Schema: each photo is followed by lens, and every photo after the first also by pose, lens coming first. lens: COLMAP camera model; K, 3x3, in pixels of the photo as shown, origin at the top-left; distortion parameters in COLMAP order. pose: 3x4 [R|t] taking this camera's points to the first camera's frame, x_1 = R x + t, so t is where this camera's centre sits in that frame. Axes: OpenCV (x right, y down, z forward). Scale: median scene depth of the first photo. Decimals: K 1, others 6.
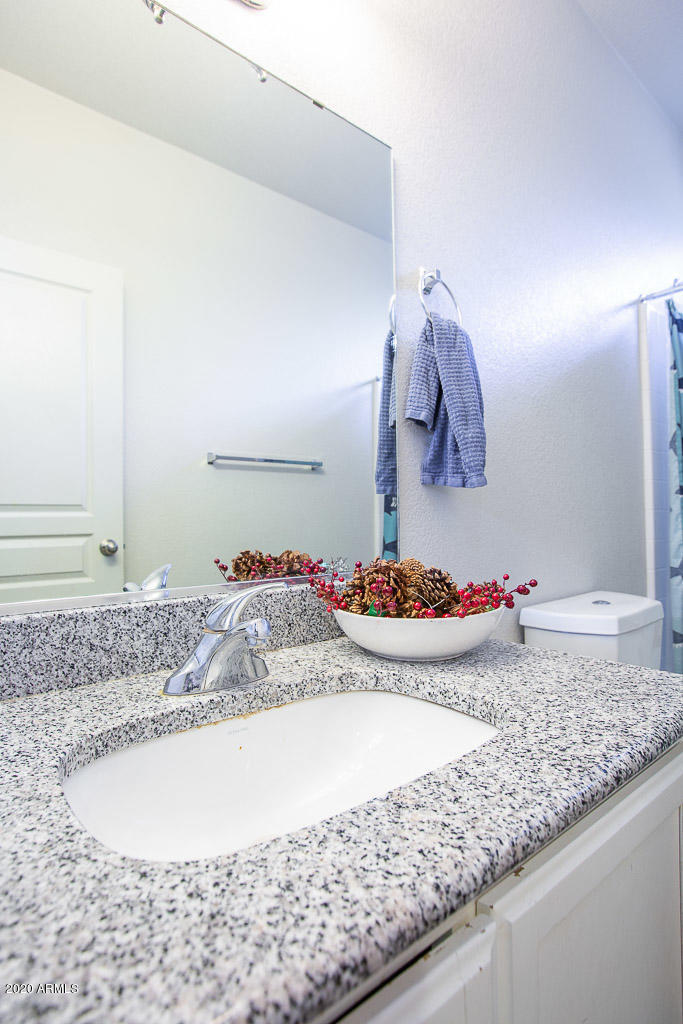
lens RADIAL K [[535.8, 0, 341.0], [0, 535.8, 511.8], [0, 0, 1]] dist [-0.042347, 0.000775]
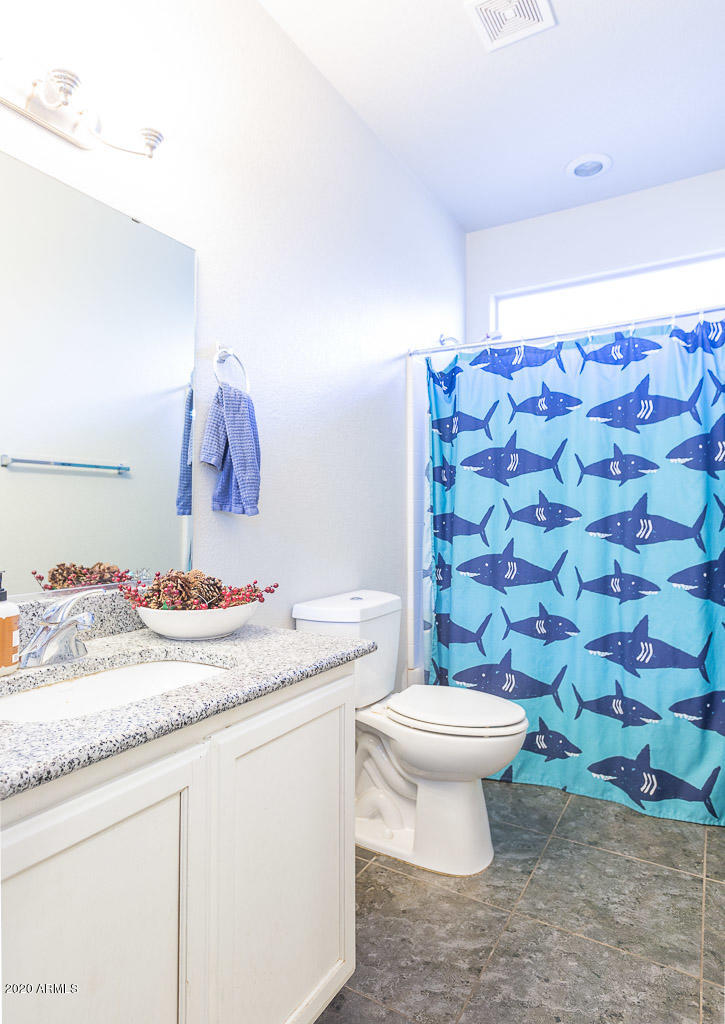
lens RADIAL K [[598.8, 0, 359.4], [0, 598.8, 491.1], [0, 0, 1]] dist [0.007628, 0.001204]
pose [[0.943918, 0.028187, 0.328974, 0.010389], [-0.020577, 0.999435, -0.026591, -0.090973], [-0.329537, 0.018330, 0.943965, -0.673955]]
